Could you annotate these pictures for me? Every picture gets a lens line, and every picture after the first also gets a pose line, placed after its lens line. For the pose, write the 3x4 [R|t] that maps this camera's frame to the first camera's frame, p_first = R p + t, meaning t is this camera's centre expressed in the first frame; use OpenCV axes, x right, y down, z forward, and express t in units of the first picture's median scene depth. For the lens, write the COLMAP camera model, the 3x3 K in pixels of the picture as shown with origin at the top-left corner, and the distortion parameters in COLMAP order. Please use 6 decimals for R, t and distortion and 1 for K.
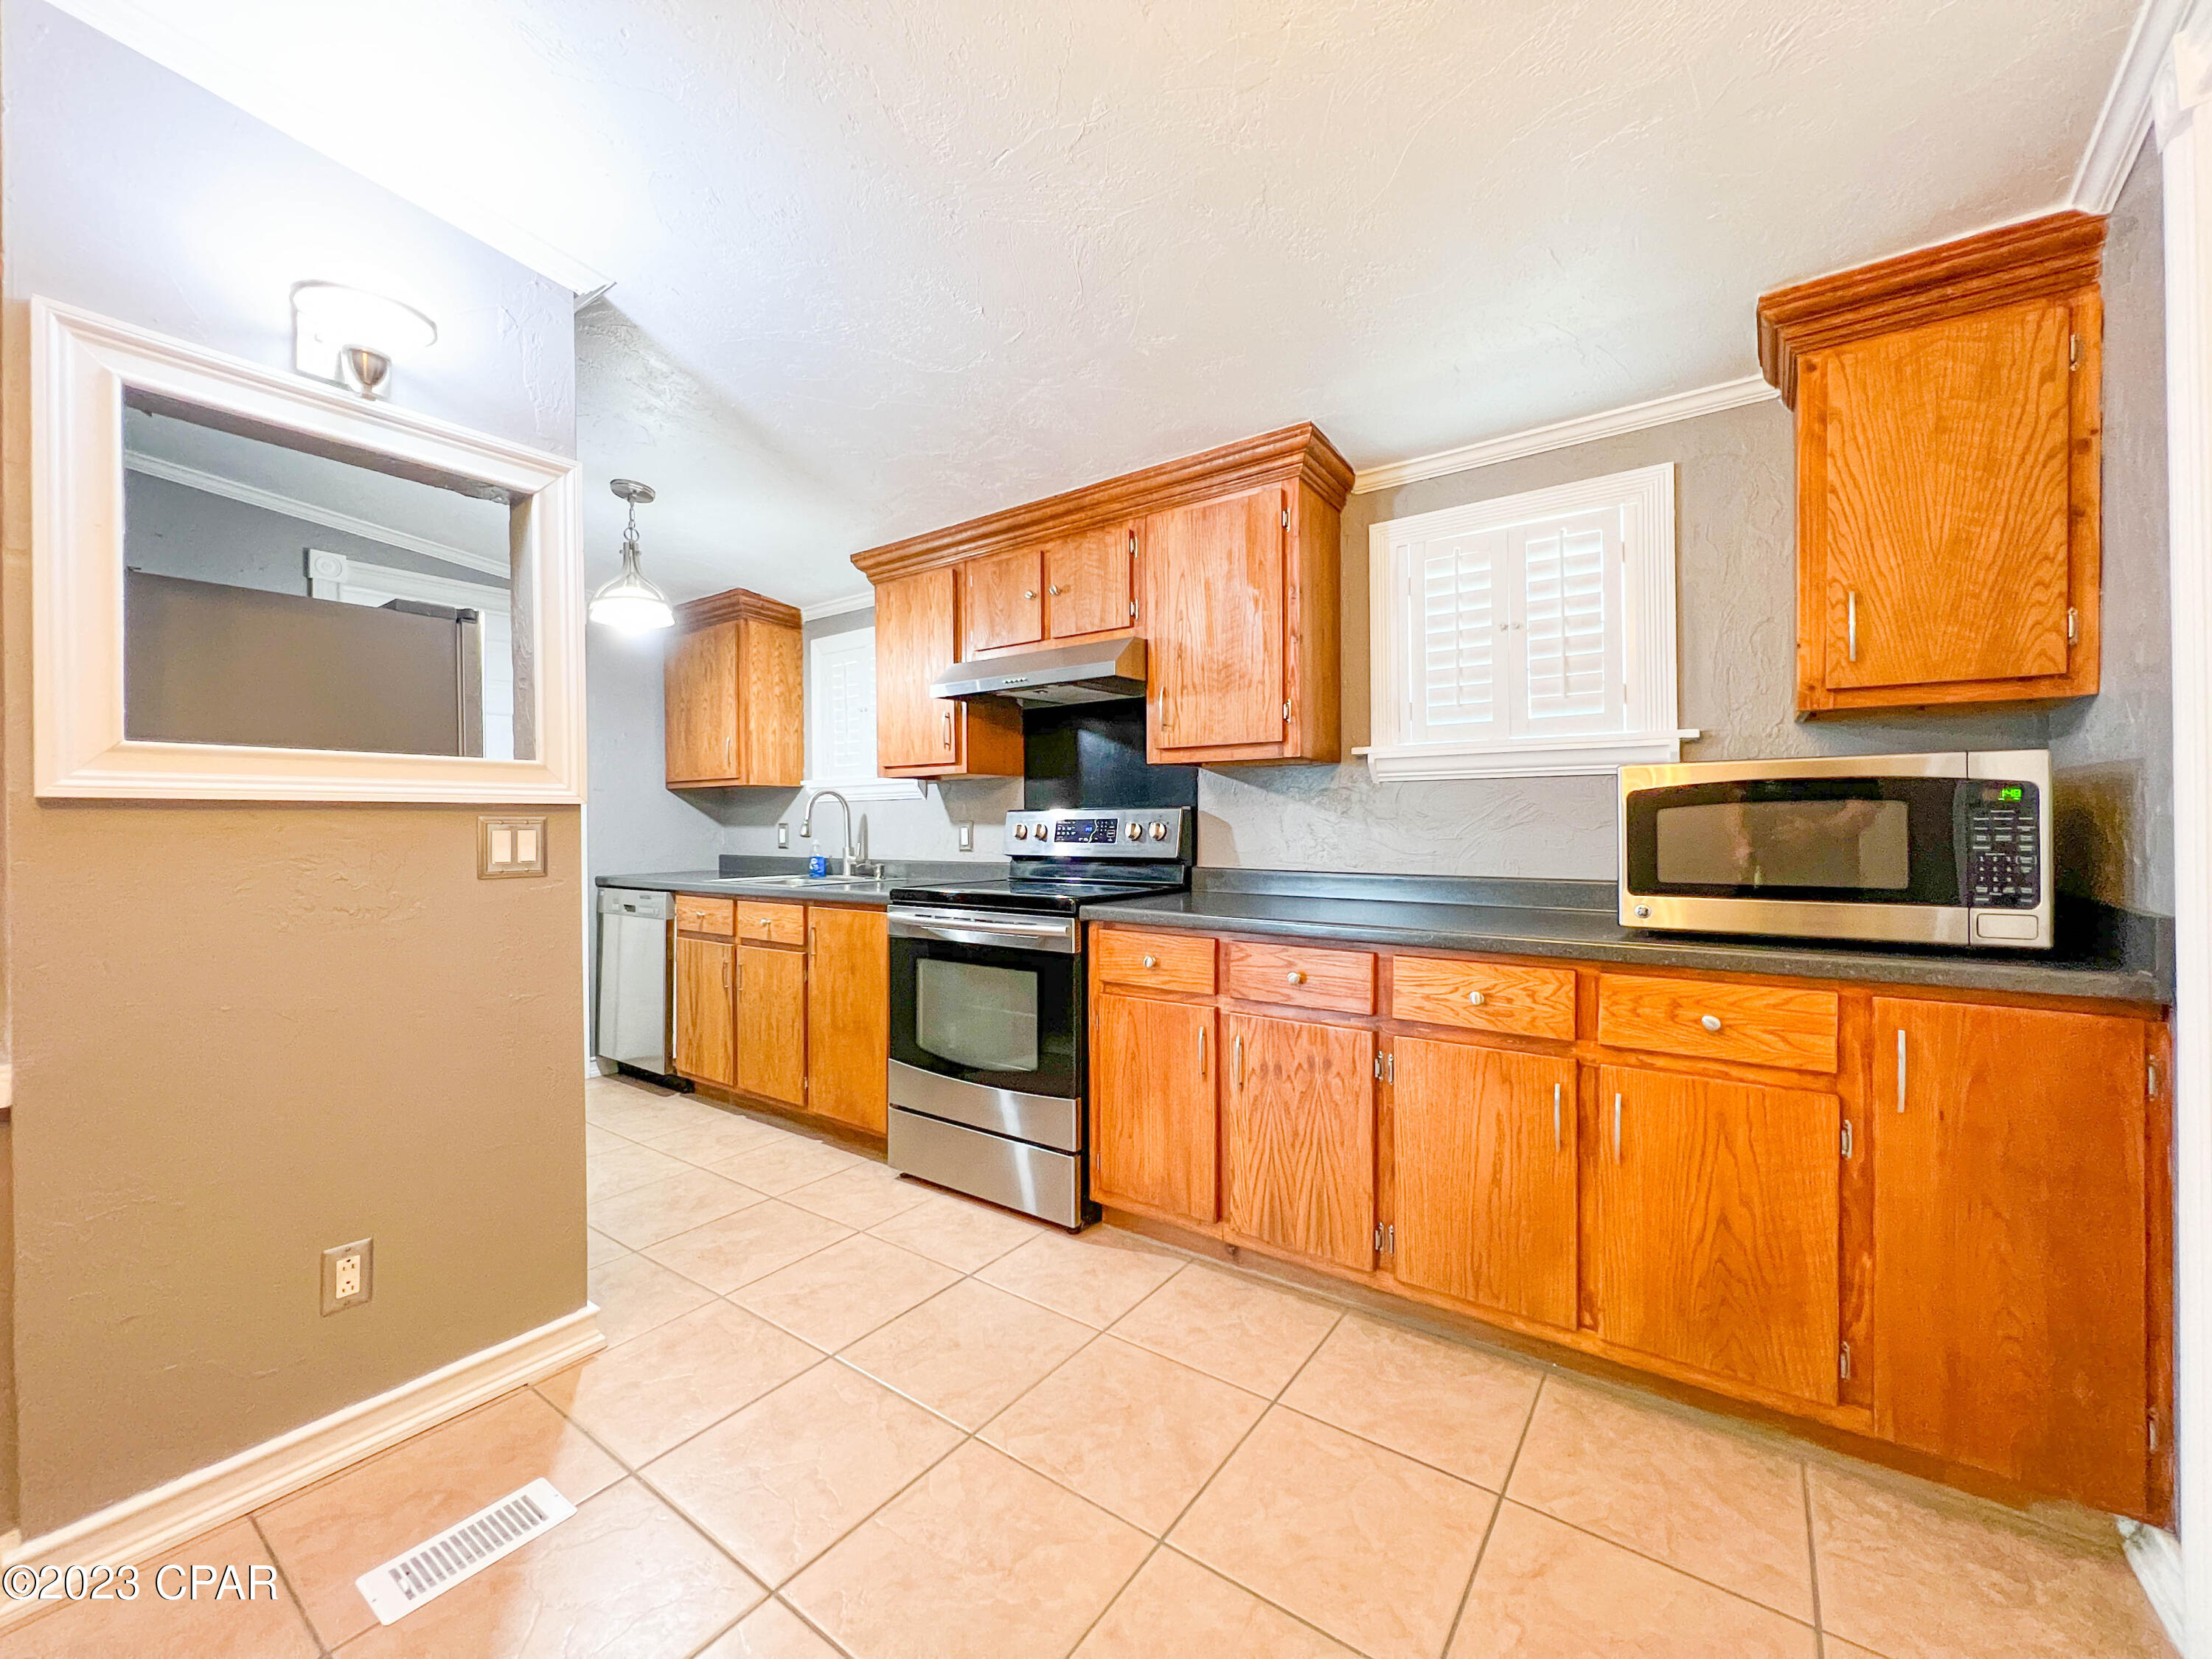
lens RADIAL K [[887.2, 0, 1102.0], [0, 887.2, 824.3], [0, 0, 1]] dist [-0.002020, 0.000926]
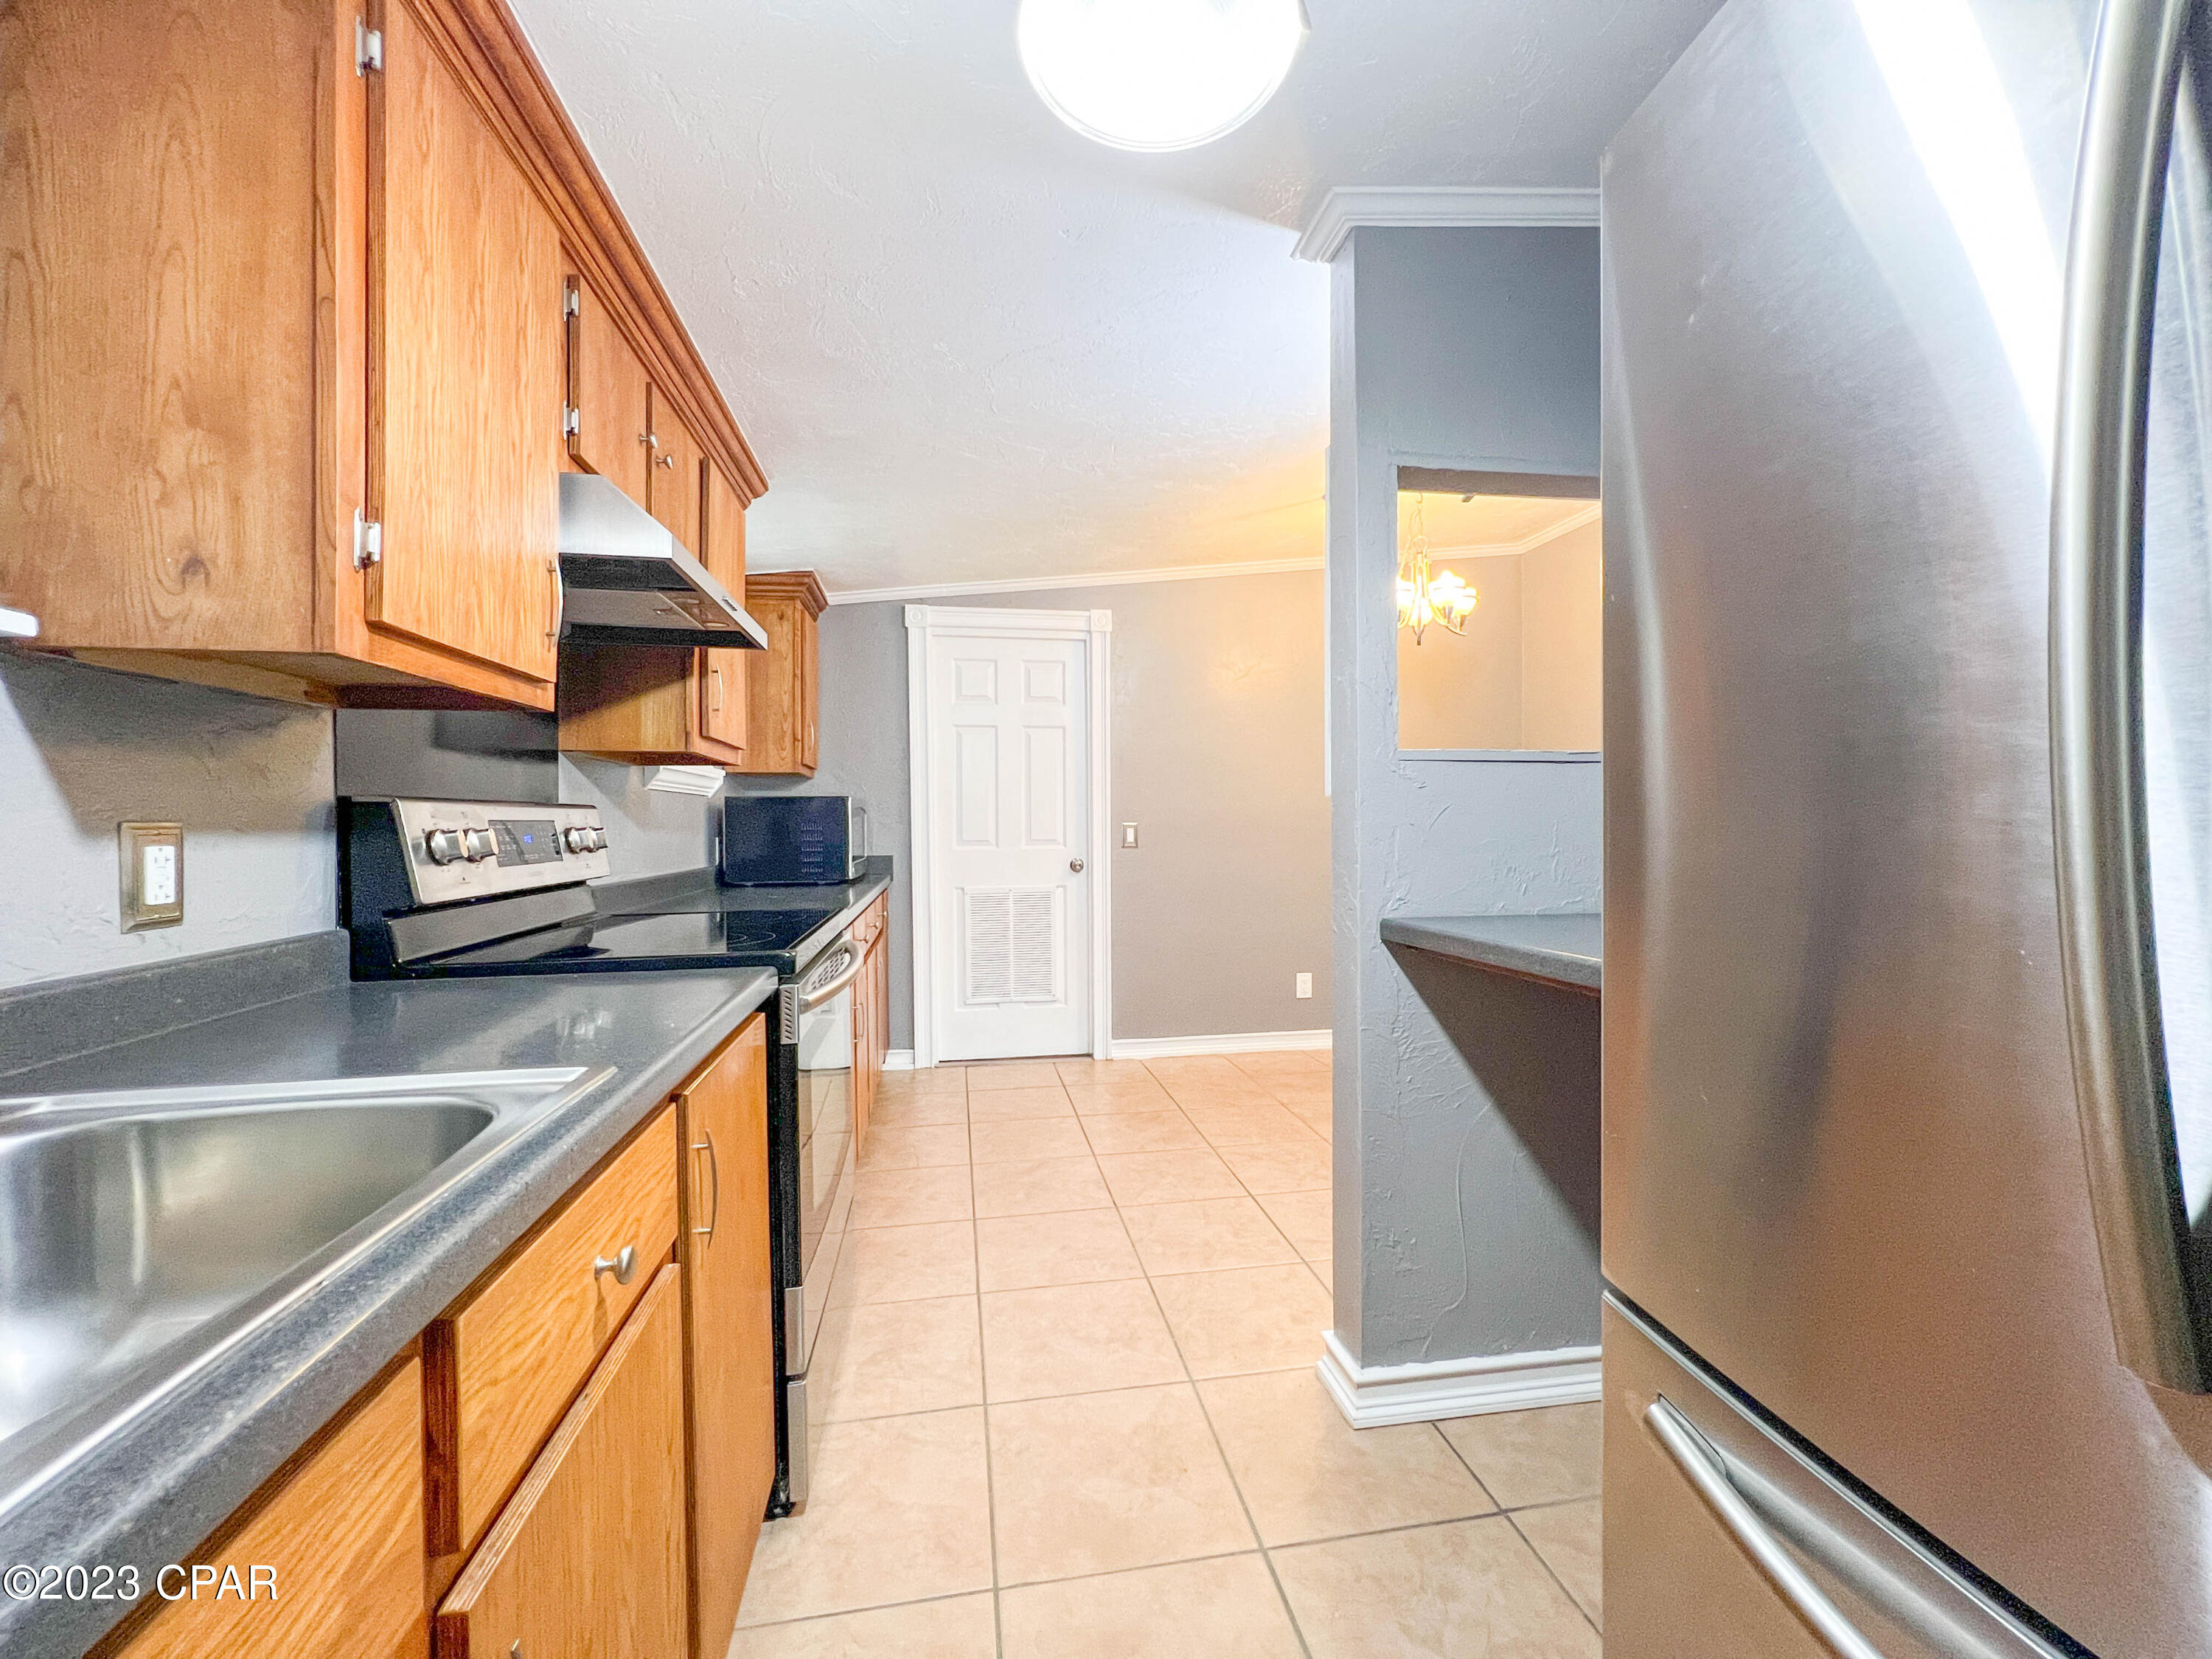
lens RADIAL K [[887.2, 0, 1098.9], [0, 887.2, 826.1], [0, 0, 1]] dist [-0.002020, 0.000926]
pose [[-0.712845, 0.009631, 0.701256, -0.855290], [0.015105, 0.999885, 0.001622, 0.002303], [-0.701159, 0.011748, -0.712908, 1.472713]]
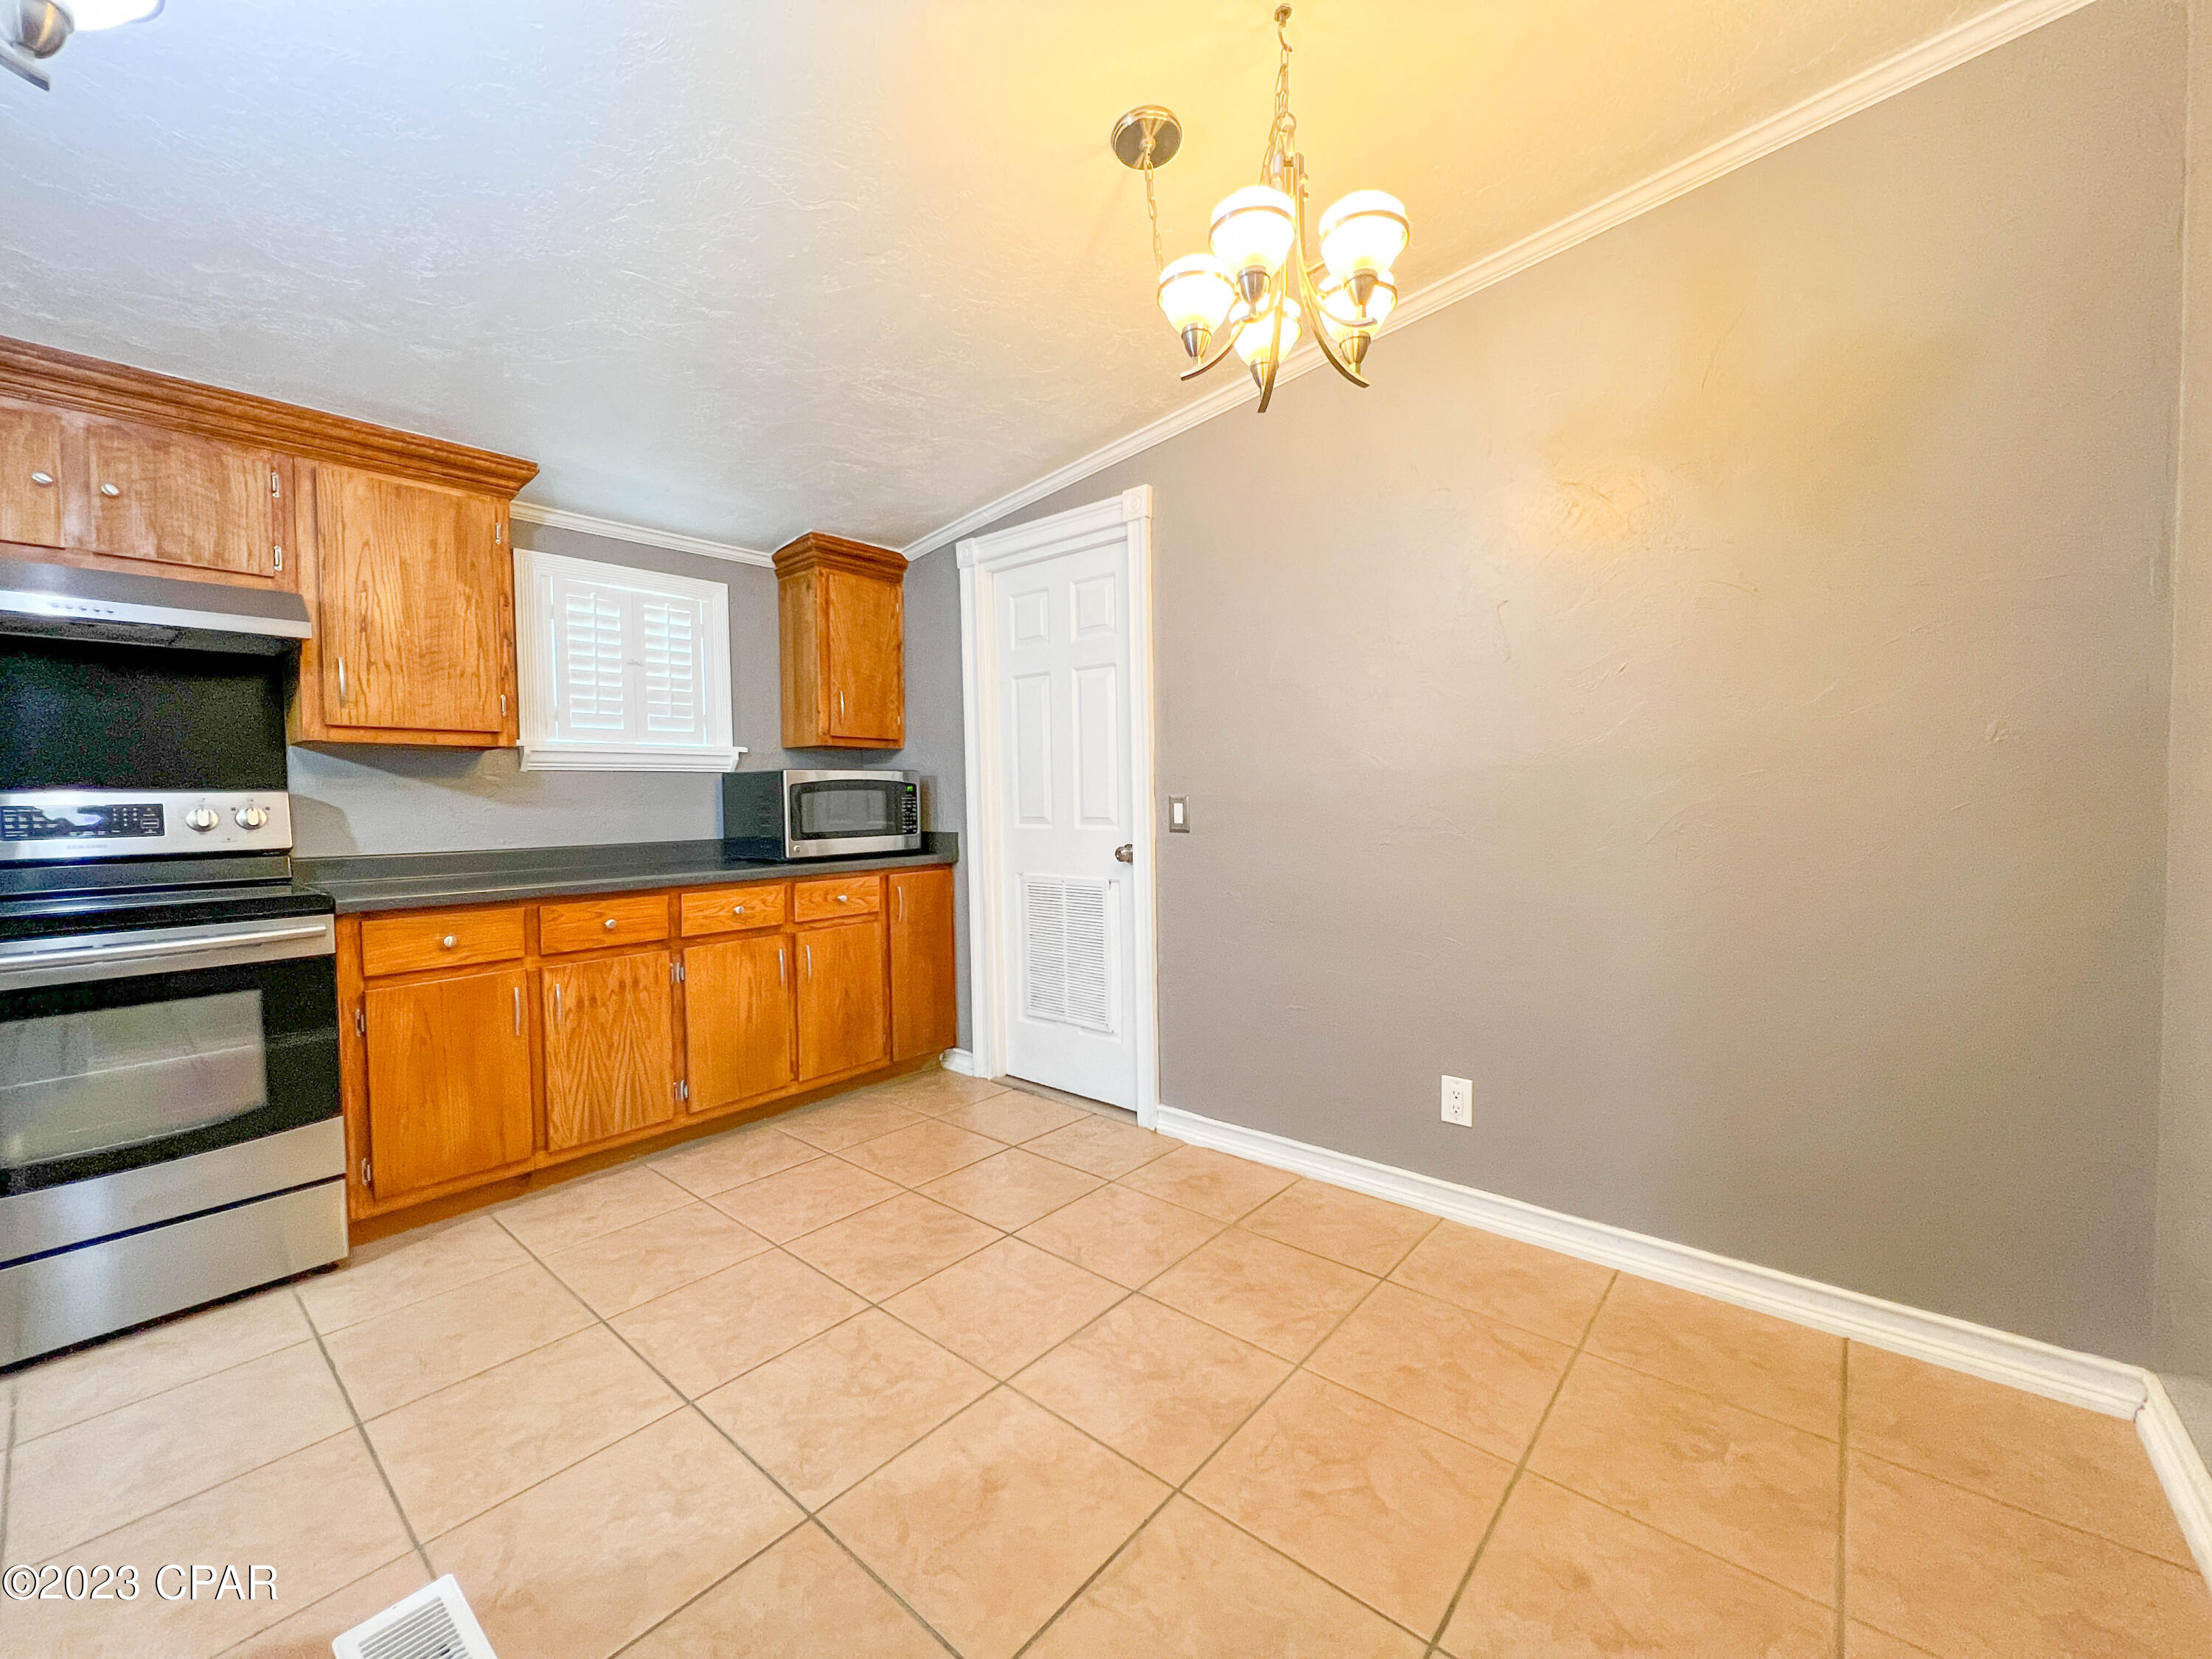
lens RADIAL K [[887.2, 0, 1100.5], [0, 887.2, 825.4], [0, 0, 1]] dist [-0.002020, 0.000926]
pose [[0.076998, -0.029752, 0.996587, -0.860219], [0.016575, 0.999455, 0.028557, 0.004750], [-0.996893, 0.014319, 0.077449, 0.163454]]
